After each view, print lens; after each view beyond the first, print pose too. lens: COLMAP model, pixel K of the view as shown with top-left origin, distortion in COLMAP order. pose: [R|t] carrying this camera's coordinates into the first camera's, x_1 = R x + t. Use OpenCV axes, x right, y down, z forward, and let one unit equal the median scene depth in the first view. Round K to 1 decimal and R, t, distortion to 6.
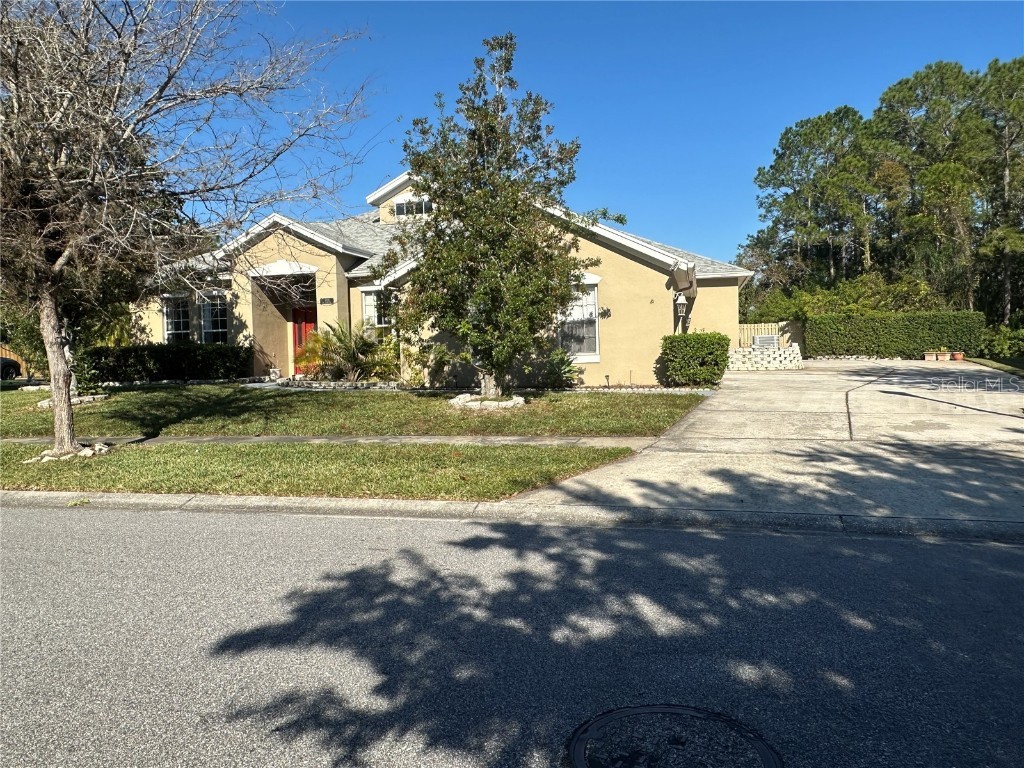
lens RADIAL K [[702.1, 0, 514.4], [0, 702.1, 377.9], [0, 0, 1]] dist [-0.011081, 0.001134]
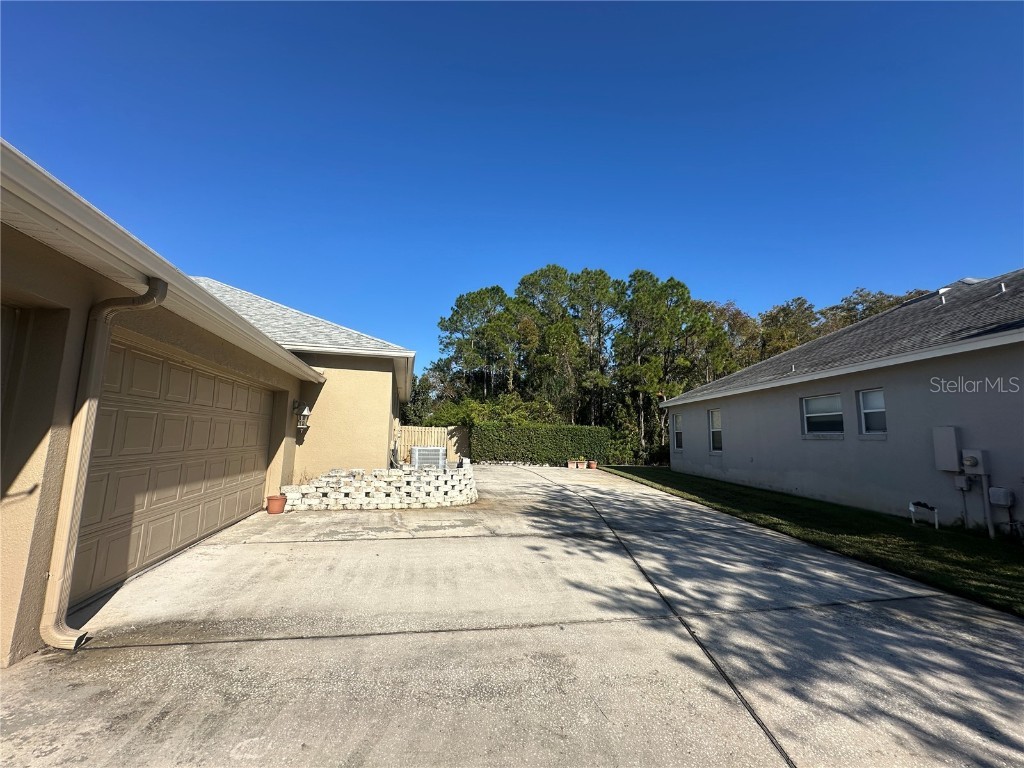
lens RADIAL K [[409.7, 0, 511.0], [0, 409.7, 380.0], [0, 0, 1]] dist [-0.002881, 0.000561]
pose [[0.871114, 0.111769, 0.478193, 0.162346], [-0.025199, 0.982646, -0.183772, -0.038379], [-0.490434, 0.148036, 0.858813, 0.427083]]
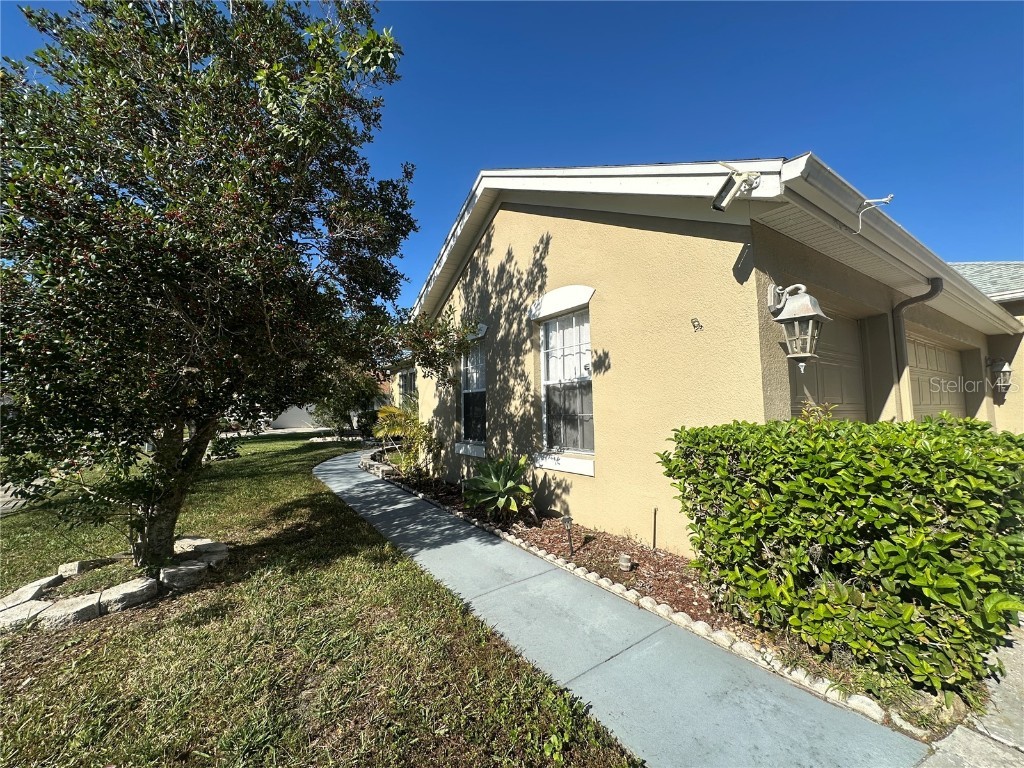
lens RADIAL K [[409.7, 0, 509.9], [0, 409.7, 379.2], [0, 0, 1]] dist [-0.002881, 0.000561]
pose [[0.741883, -0.032919, -0.669720, 0.117827], [-0.031661, 0.995960, -0.084028, -0.027089], [0.669781, 0.083544, 0.737844, 0.349600]]
